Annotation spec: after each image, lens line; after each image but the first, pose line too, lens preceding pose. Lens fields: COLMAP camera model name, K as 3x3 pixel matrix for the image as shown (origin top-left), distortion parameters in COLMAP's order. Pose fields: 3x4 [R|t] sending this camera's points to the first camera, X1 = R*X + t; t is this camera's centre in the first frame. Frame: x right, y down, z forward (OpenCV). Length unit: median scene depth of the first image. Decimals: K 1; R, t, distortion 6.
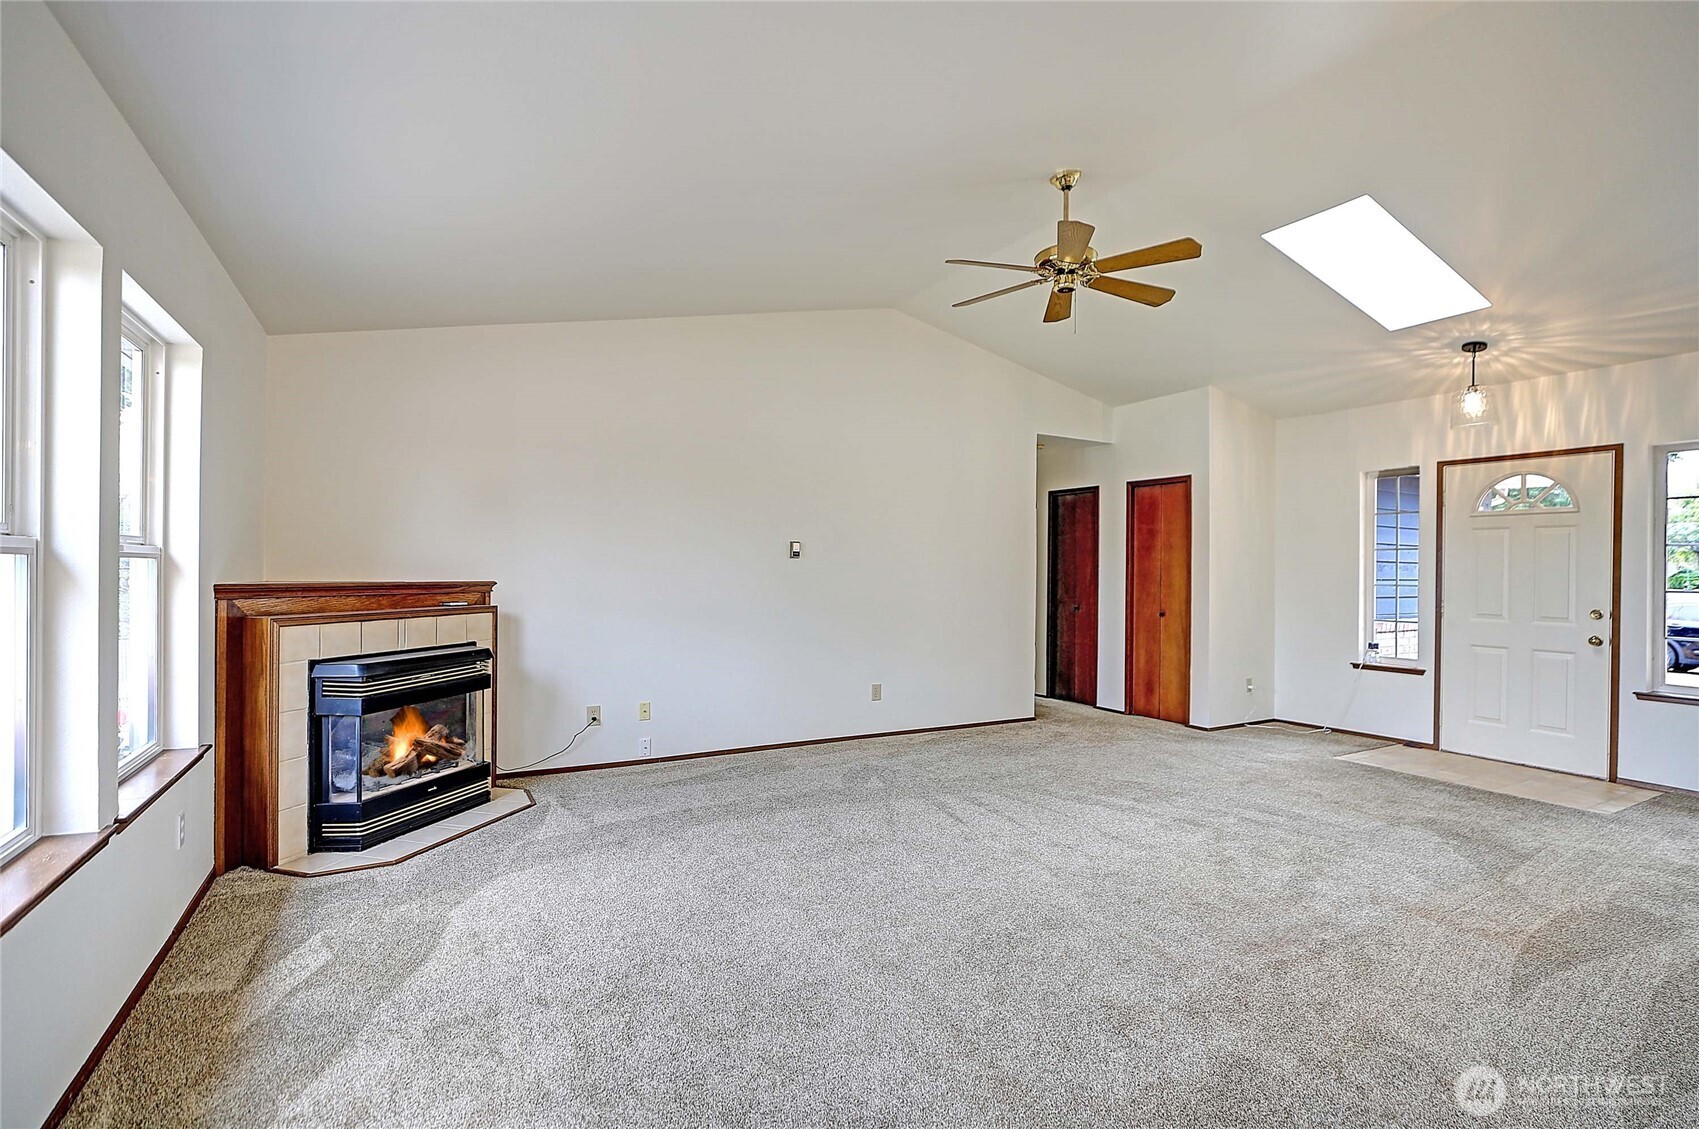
lens RADIAL K [[784.7, 0, 868.3], [0, 784.7, 569.0], [0, 0, 1]] dist [-0.022491, 0.008879]
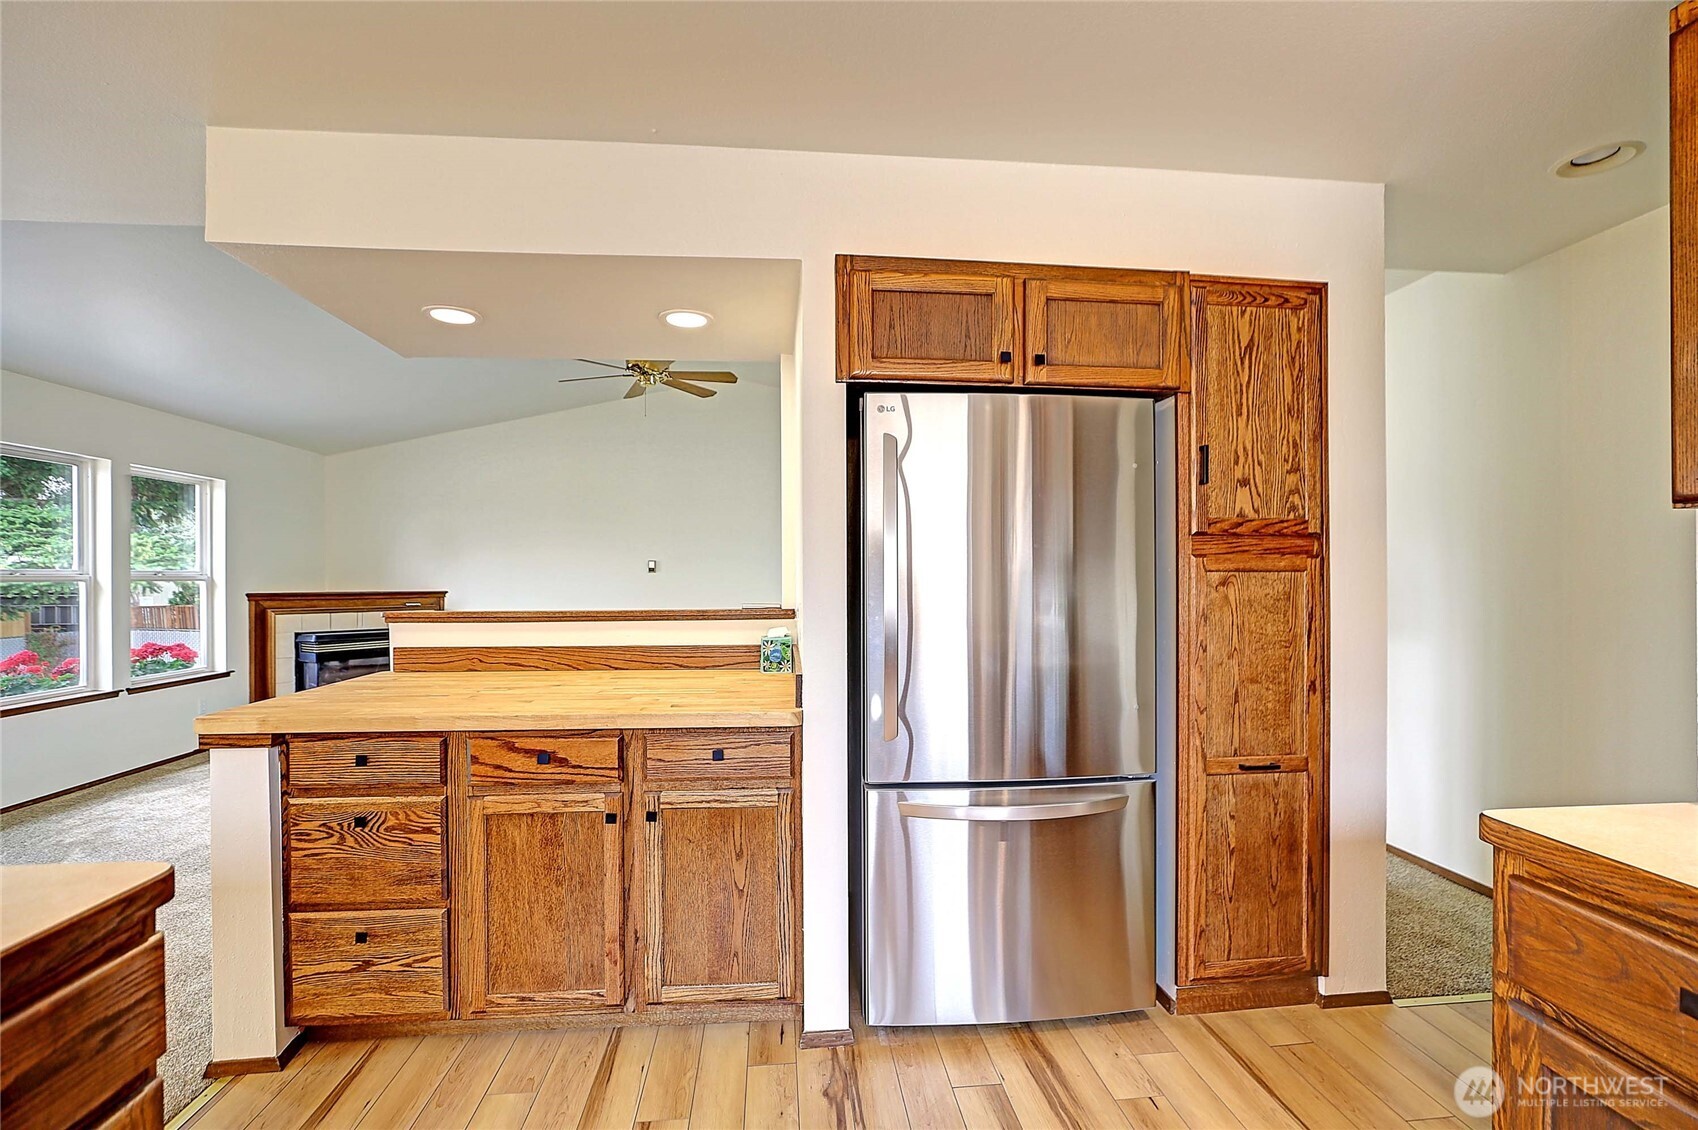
lens RADIAL K [[784.3, 0, 867.7], [0, 784.3, 569.5], [0, 0, 1]] dist [-0.022491, 0.008879]
pose [[0.915864, -0.015393, -0.401192, 1.211611], [0.013313, 0.999880, -0.007971, -0.005495], [0.401267, 0.001959, 0.915959, -0.182250]]
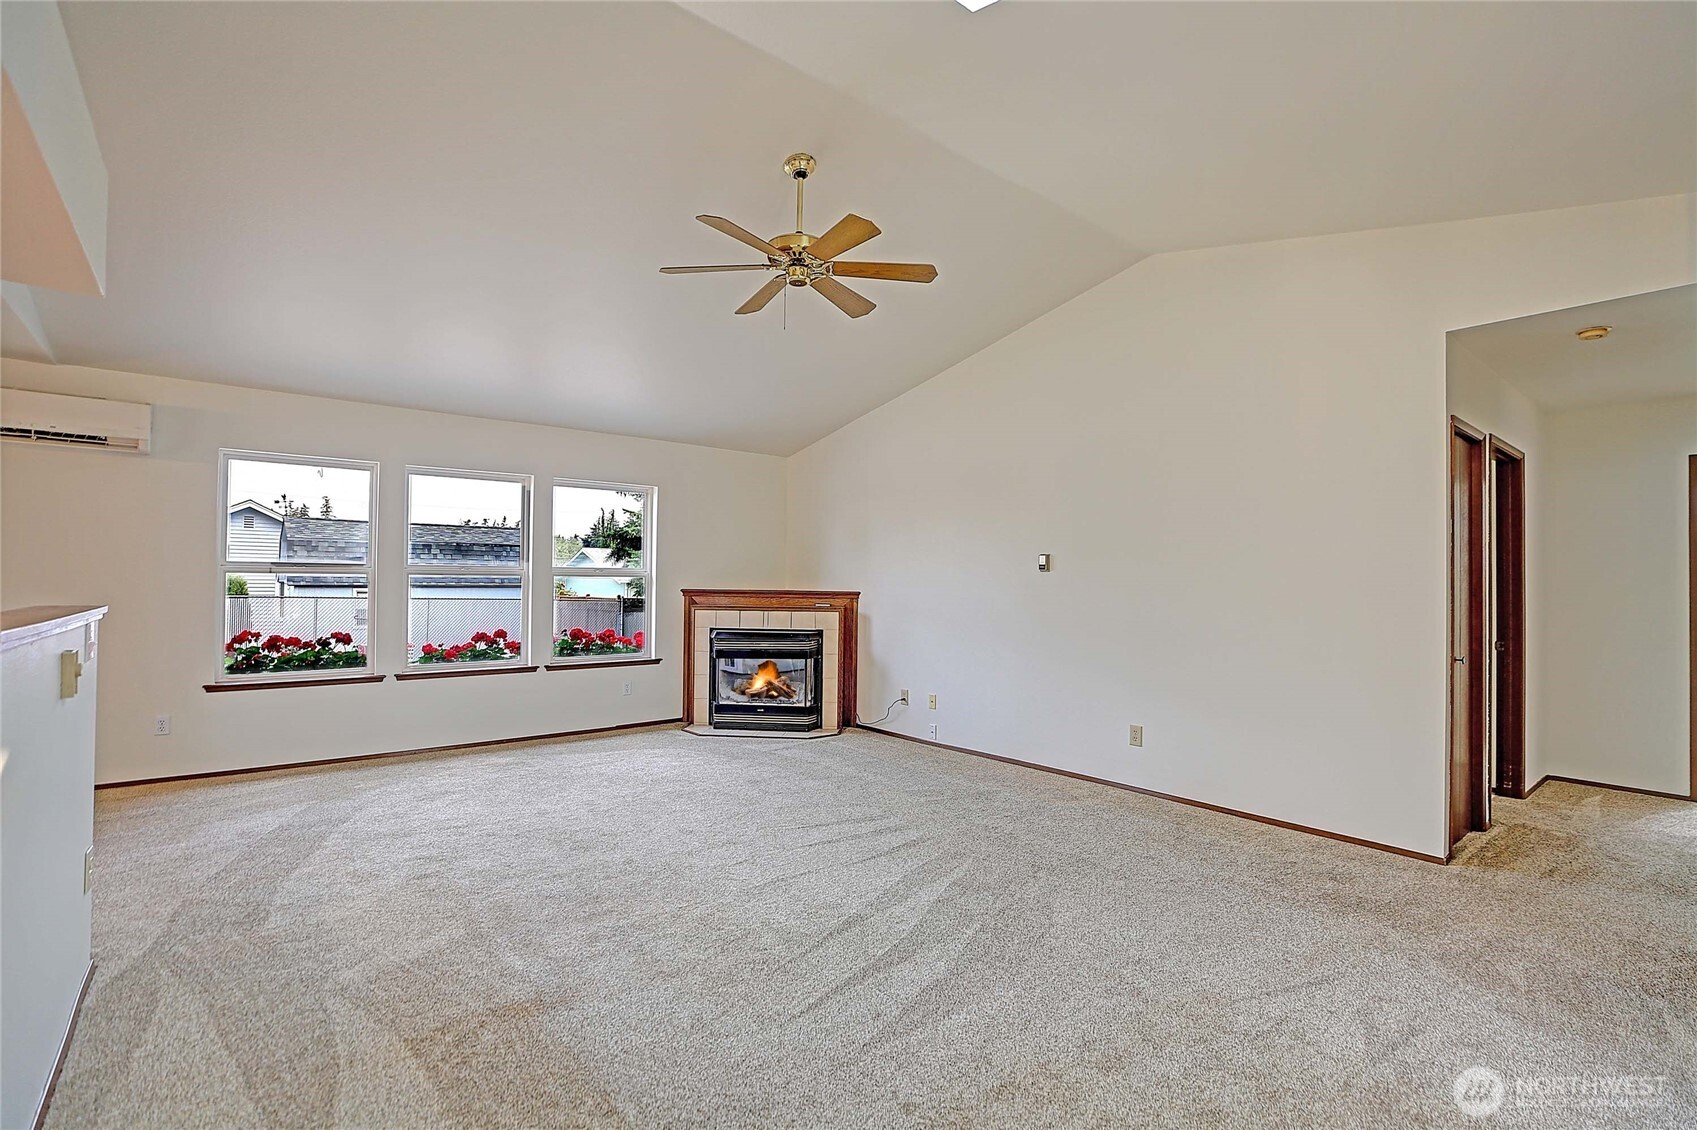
lens RADIAL K [[783.8, 0, 867.2], [0, 783.8, 569.5], [0, 0, 1]] dist [-0.022491, 0.008879]
pose [[0.168555, -0.021728, -0.985453, 1.199398], [-0.005243, 0.999723, -0.022939, 0.009341], [0.985678, 0.009033, 0.168395, 0.930544]]
